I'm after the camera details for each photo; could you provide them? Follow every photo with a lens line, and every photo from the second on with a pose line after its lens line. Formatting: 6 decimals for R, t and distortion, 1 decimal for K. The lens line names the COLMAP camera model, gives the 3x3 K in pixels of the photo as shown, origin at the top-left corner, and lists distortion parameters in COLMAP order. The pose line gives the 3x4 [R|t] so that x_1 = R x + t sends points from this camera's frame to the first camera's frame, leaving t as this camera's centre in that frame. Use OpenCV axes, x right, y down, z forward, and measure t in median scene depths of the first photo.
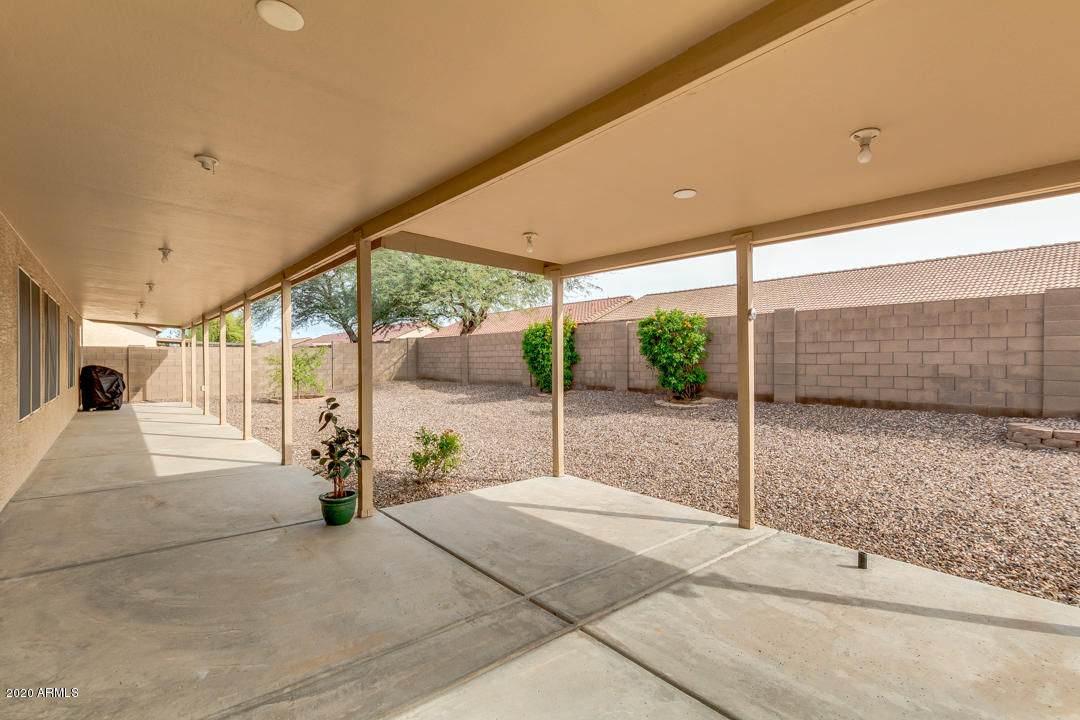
lens RADIAL K [[491.6, 0, 540.0], [0, 491.6, 360.0], [0, 0, 1]] dist [-0.004667, -0.000411]
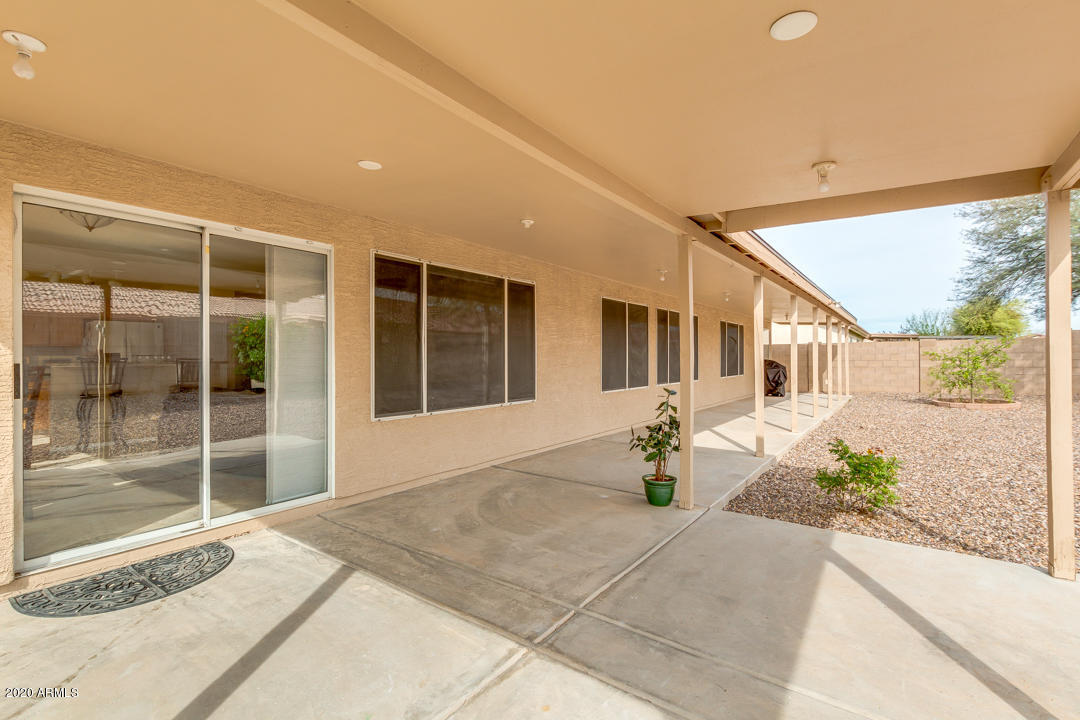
lens RADIAL K [[495.2, 0, 541.0], [0, 495.2, 357.1], [0, 0, 1]] dist [0.001404, 0.000978]
pose [[0.231684, 0.001594, -0.972790, 0.297051], [0.000702, 0.999998, 0.001805, 0.002953], [0.972791, -0.001101, 0.231683, 0.249151]]
